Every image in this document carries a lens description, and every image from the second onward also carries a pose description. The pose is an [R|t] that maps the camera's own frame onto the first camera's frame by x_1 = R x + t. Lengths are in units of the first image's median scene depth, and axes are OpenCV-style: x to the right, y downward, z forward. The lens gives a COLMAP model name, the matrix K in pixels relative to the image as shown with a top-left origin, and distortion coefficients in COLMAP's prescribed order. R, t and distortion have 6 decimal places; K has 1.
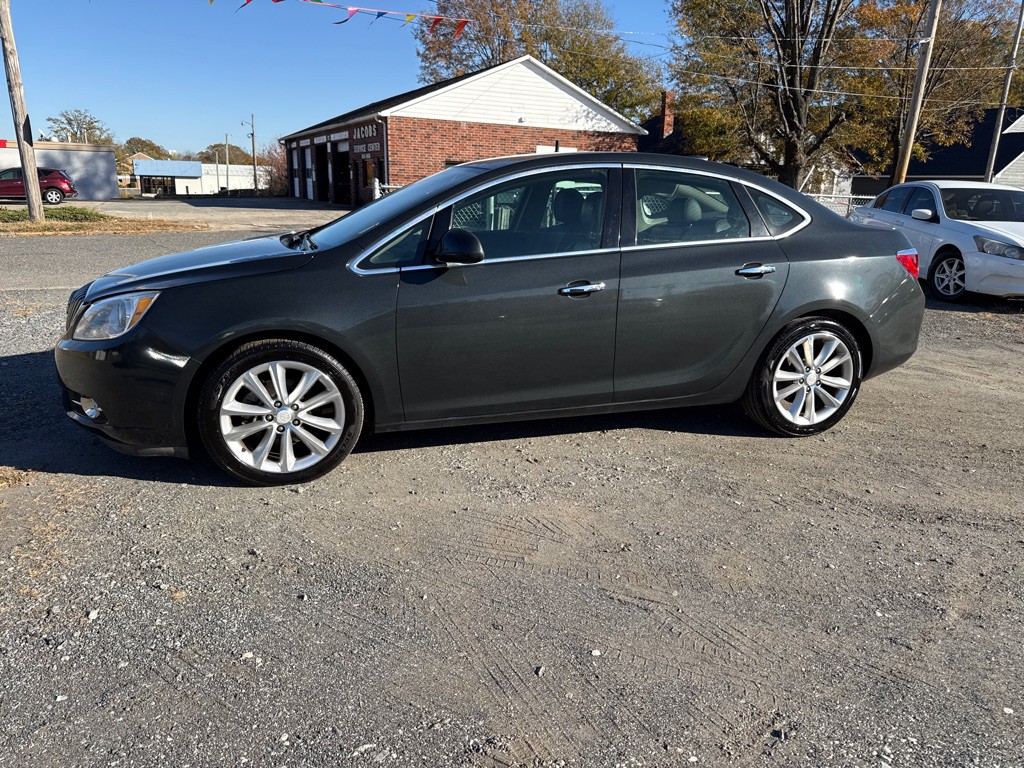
lens RADIAL K [[729.6, 0, 518.2], [0, 729.6, 388.2], [0, 0, 1]] dist [0.019432, -0.022028]
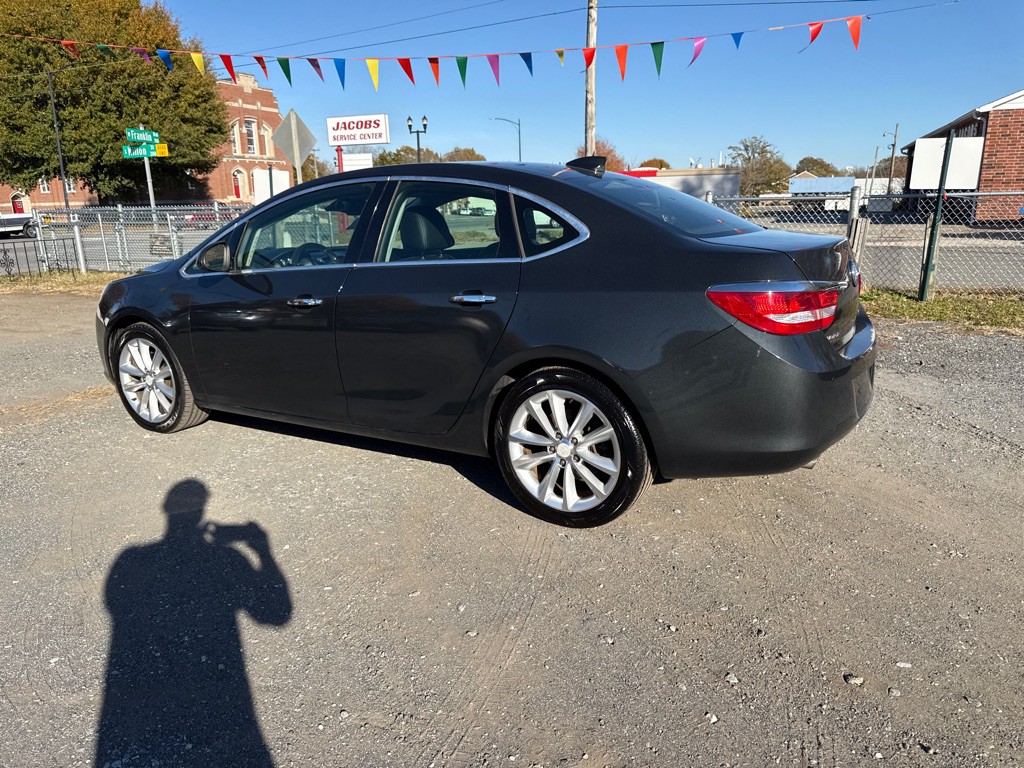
lens RADIAL K [[736.2, 0, 509.6], [0, 736.2, 380.4], [0, 0, 1]] dist [0.005353, -0.005748]
pose [[0.659829, 0.144053, -0.737478, 0.113391], [-0.167049, 0.985013, 0.042944, -0.013143], [0.732612, 0.094860, 0.674004, 0.057069]]
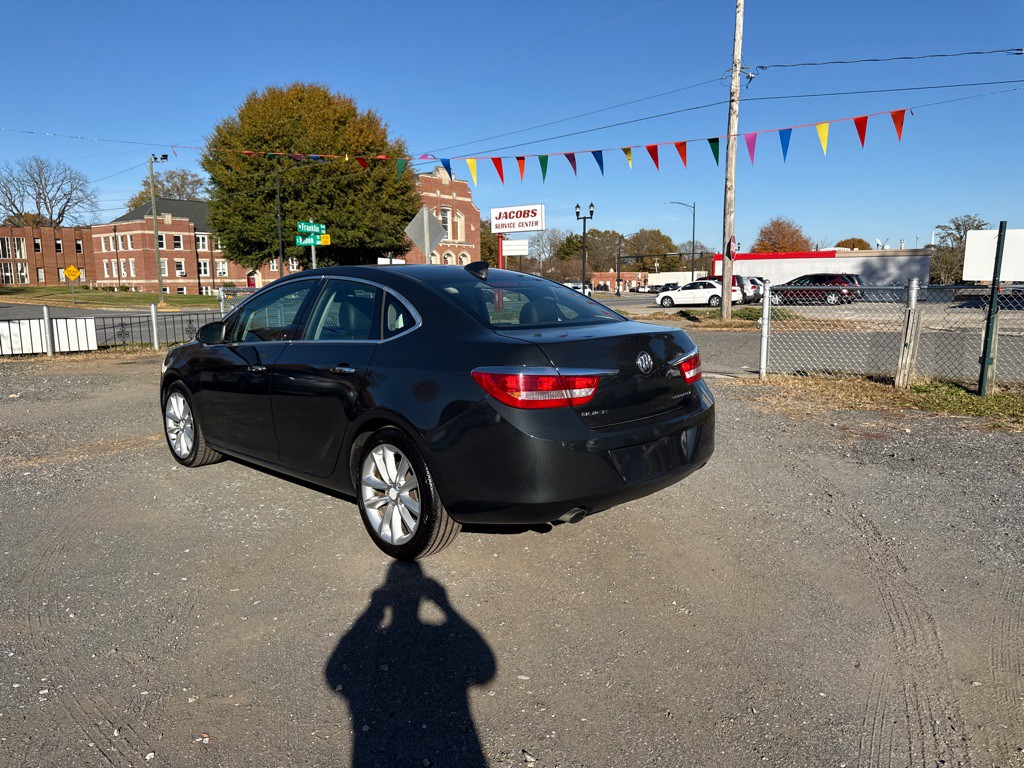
lens RADIAL K [[722.9, 0, 513.3], [0, 722.9, 381.5], [0, 0, 1]] dist [0.116444, -0.199541]
pose [[0.455347, 0.092833, -0.885461, 0.159920], [-0.217183, 0.976086, -0.009352, -0.022004], [0.863418, 0.196566, 0.464619, 0.085161]]
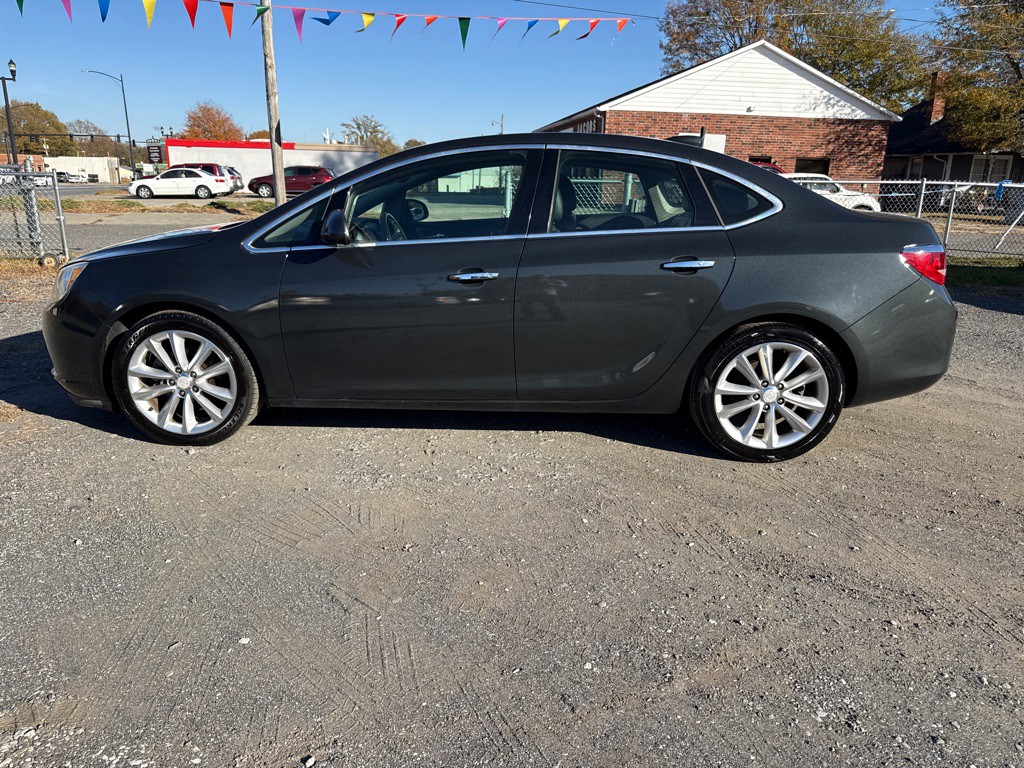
lens RADIAL K [[733.2, 0, 512.0], [0, 733.2, 384.0], [0, 0, 1]] dist [0.010332, -0.009813]
pose [[0.943232, 0.084783, -0.321130, 0.049117], [-0.085038, 0.996290, 0.013260, -0.001465], [0.321063, 0.014801, 0.946942, 0.012414]]
